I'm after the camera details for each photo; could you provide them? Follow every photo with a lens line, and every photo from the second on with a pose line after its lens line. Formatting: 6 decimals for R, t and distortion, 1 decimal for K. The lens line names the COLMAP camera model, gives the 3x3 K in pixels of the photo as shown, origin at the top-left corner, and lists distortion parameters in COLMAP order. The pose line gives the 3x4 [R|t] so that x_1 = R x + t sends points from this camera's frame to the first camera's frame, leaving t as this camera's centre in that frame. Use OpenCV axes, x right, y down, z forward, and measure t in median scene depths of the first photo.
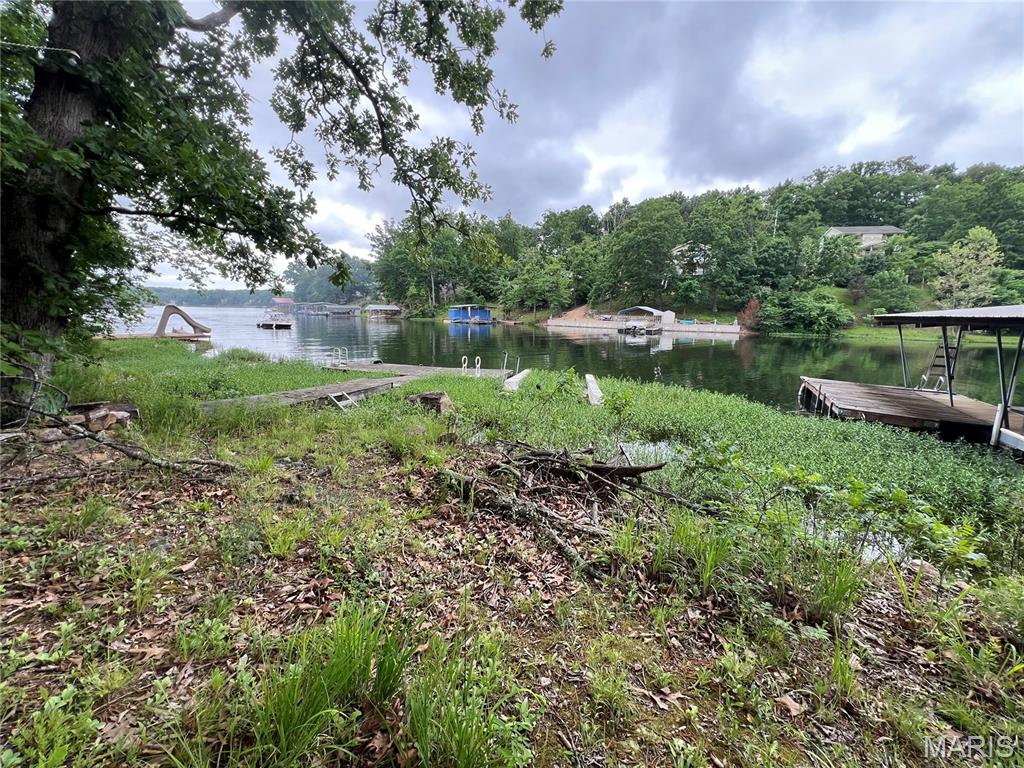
lens RADIAL K [[410.5, 0, 513.8], [0, 410.5, 379.4], [0, 0, 1]] dist [-0.000173, 0.000135]
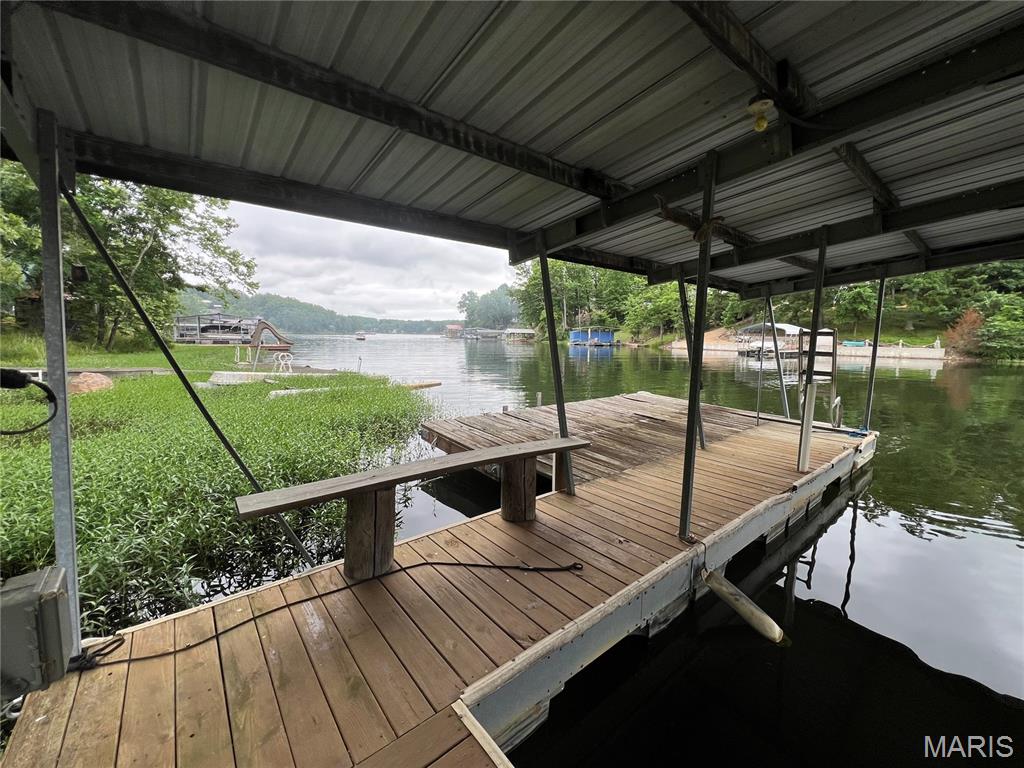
lens RADIAL K [[410.5, 0, 513.8], [0, 410.5, 379.4], [0, 0, 1]] dist [-0.000173, 0.000135]
pose [[0.912531, 0.039867, -0.407060, 0.135112], [-0.066160, 0.996519, -0.050716, 0.003175], [0.403621, 0.073211, 0.911992, 0.061520]]
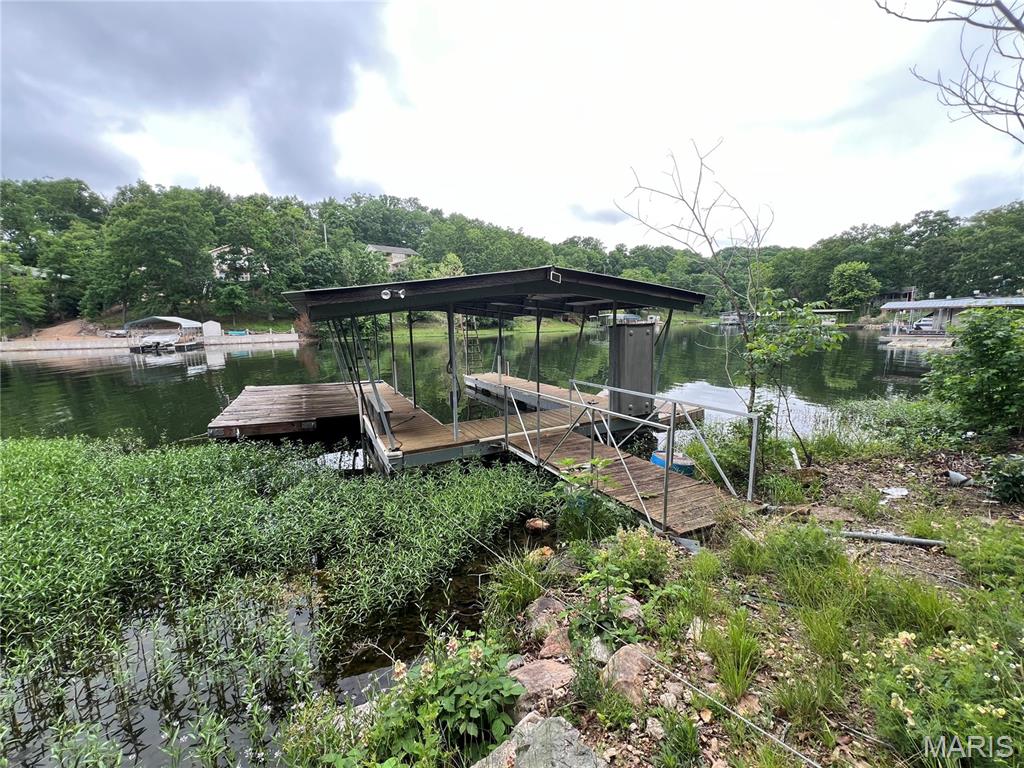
lens RADIAL K [[410.9, 0, 508.0], [0, 410.9, 379.1], [0, 0, 1]] dist [0.000126, 0.000152]
pose [[0.611858, -0.145216, 0.777523, 0.064324], [0.163913, 0.984942, 0.054968, 0.003254], [-0.773797, 0.093813, 0.626448, 0.008957]]
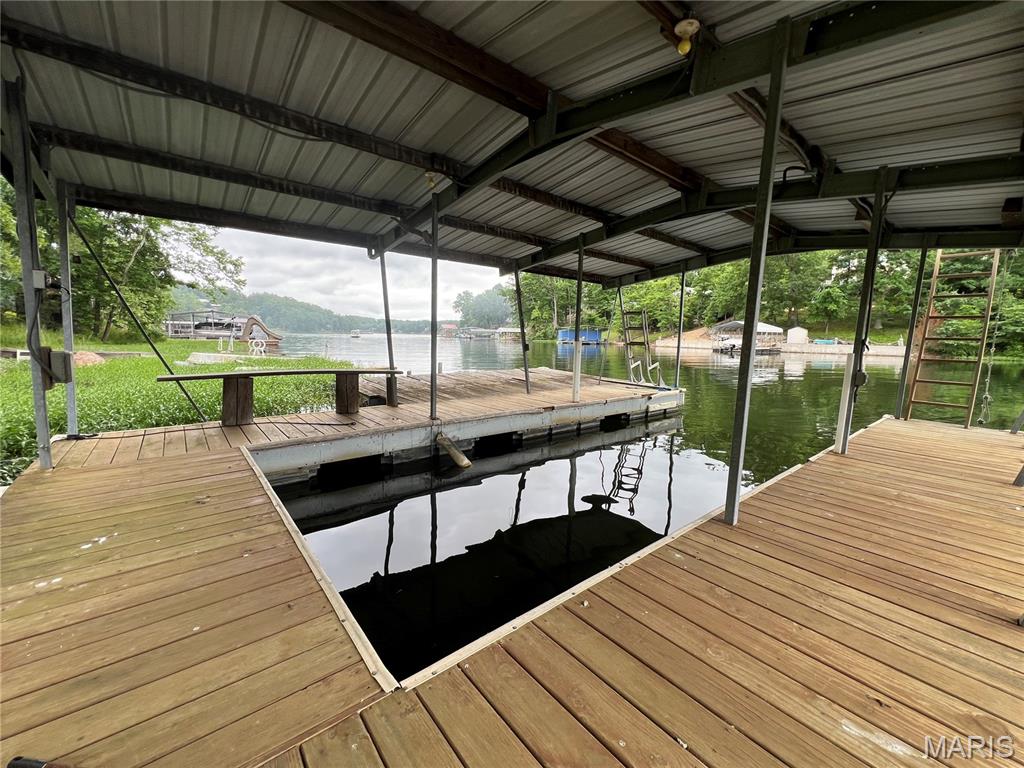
lens RADIAL K [[410.5, 0, 513.8], [0, 410.5, 379.4], [0, 0, 1]] dist [-0.000173, 0.000135]
pose [[0.913873, 0.041687, -0.403853, 0.166474], [-0.068499, 0.996286, -0.052164, 0.010051], [0.400179, 0.075335, 0.913335, 0.051037]]
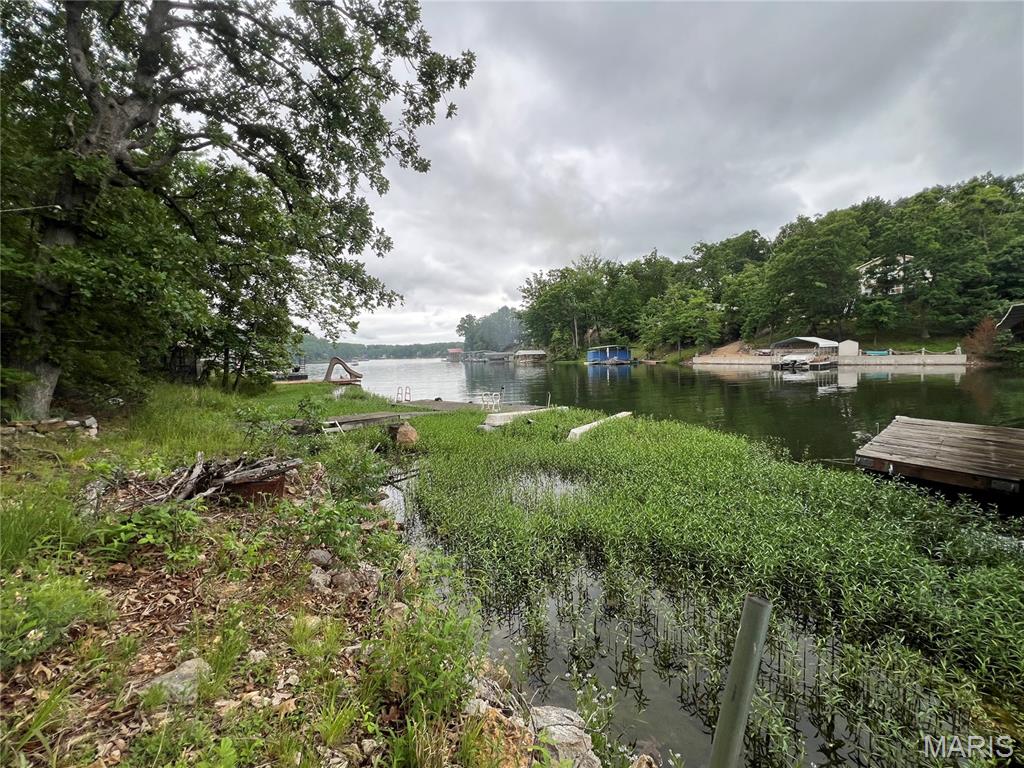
lens RADIAL K [[410.5, 0, 513.8], [0, 410.5, 379.4], [0, 0, 1]] dist [-0.000173, 0.000135]
pose [[0.924925, -0.020197, -0.379614, 0.060197], [-0.019141, 0.994847, -0.099566, 0.002322], [0.379668, 0.099358, 0.919772, 0.010411]]
